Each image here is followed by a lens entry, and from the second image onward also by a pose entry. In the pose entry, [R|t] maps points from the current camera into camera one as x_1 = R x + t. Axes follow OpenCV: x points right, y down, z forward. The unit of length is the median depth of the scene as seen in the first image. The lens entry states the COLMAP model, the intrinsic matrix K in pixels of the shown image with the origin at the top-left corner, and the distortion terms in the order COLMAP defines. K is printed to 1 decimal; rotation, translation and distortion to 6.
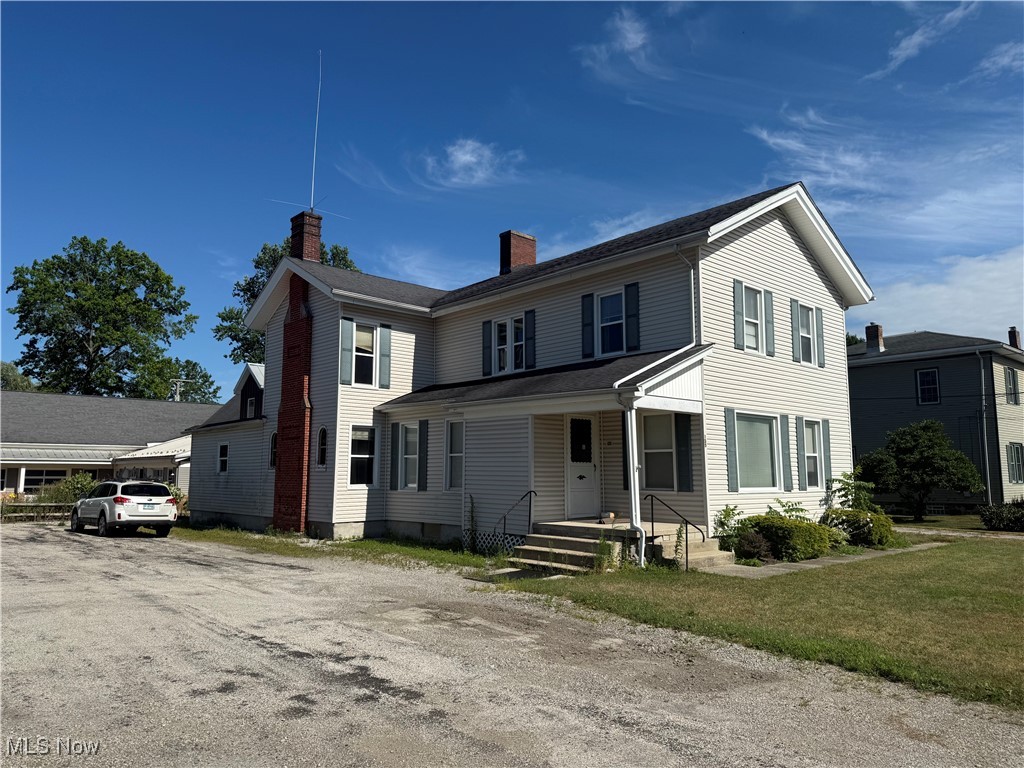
lens RADIAL K [[717.6, 0, 518.2], [0, 717.6, 382.3], [0, 0, 1]] dist [0.015553, -0.024541]
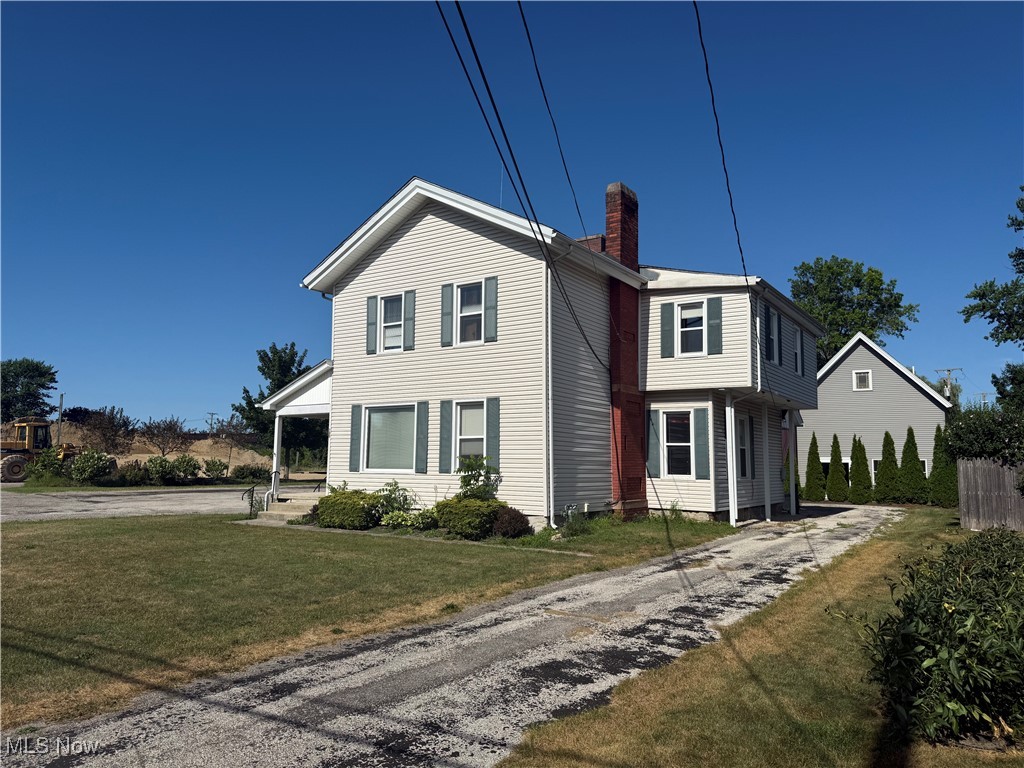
lens RADIAL K [[717.6, 0, 520.1], [0, 717.6, 384.6], [0, 0, 1]] dist [0.015553, -0.024541]
pose [[0.248597, -0.105995, -0.962790, 1.547531], [0.119076, 0.989799, -0.078222, 0.130939], [0.961260, -0.095200, 0.258682, 0.938237]]
